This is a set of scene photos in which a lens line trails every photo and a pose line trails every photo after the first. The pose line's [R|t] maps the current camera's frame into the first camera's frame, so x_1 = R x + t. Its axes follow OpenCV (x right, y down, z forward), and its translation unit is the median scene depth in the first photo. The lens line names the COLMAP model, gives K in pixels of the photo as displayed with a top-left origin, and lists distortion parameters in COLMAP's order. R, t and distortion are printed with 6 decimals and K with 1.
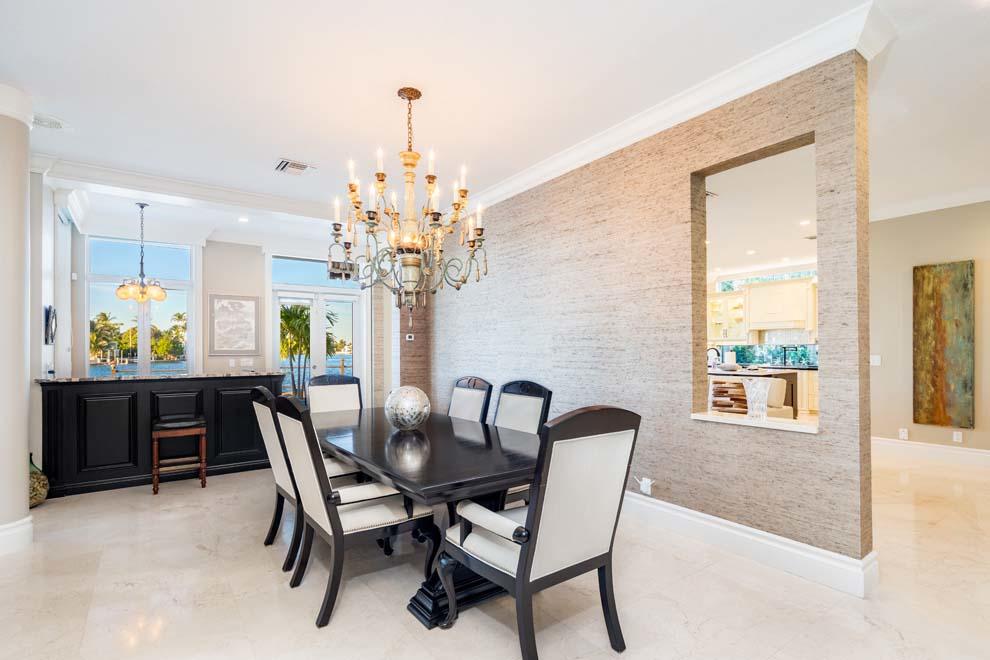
lens RADIAL K [[483.7, 0, 494.1], [0, 483.7, 350.1], [0, 0, 1]] dist [0.003246, 0.000899]
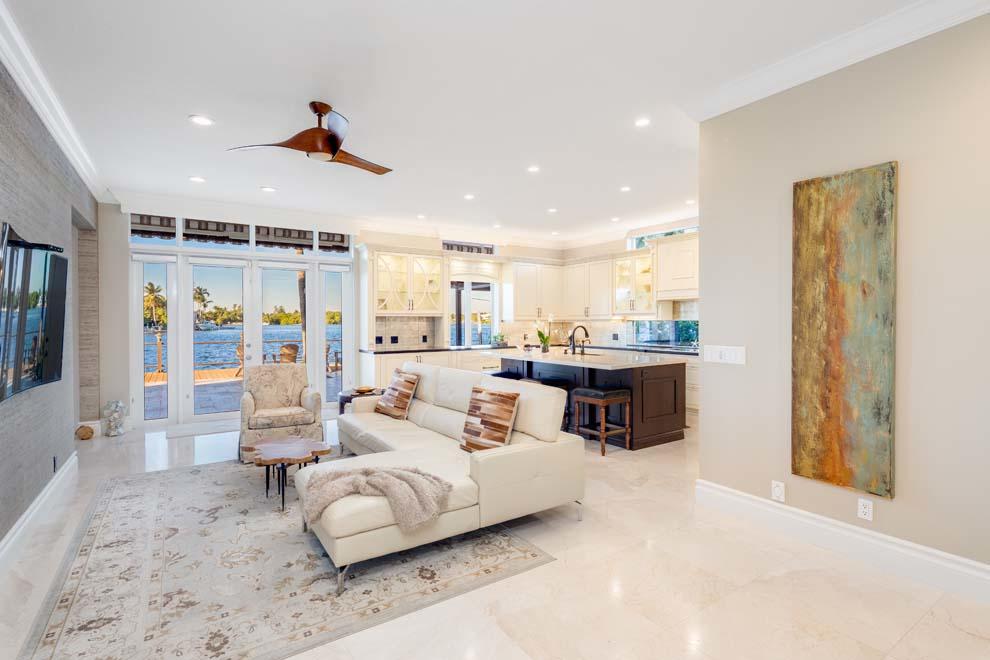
lens RADIAL K [[475.2, 0, 491.5], [0, 475.2, 325.7], [0, 0, 1]] dist [-0.000610, -0.000113]
pose [[0.998617, -0.000289, -0.052570, 0.568870], [0.000929, 0.999926, 0.012163, -0.021839], [0.052563, -0.012195, 0.998543, 0.465393]]
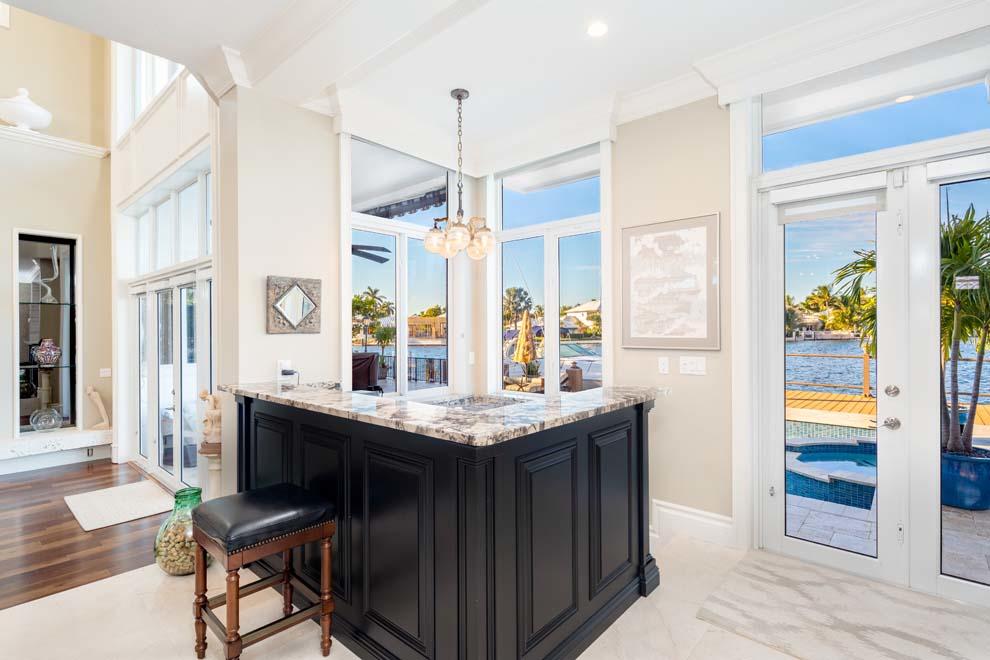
lens RADIAL K [[475.2, 0, 491.5], [0, 475.2, 325.7], [0, 0, 1]] dist [-0.000610, -0.000113]
pose [[0.204436, -0.001597, -0.978879, -0.299258], [0.004824, 0.999988, -0.000624, -0.031572], [0.978868, -0.004595, 0.204442, 1.820355]]
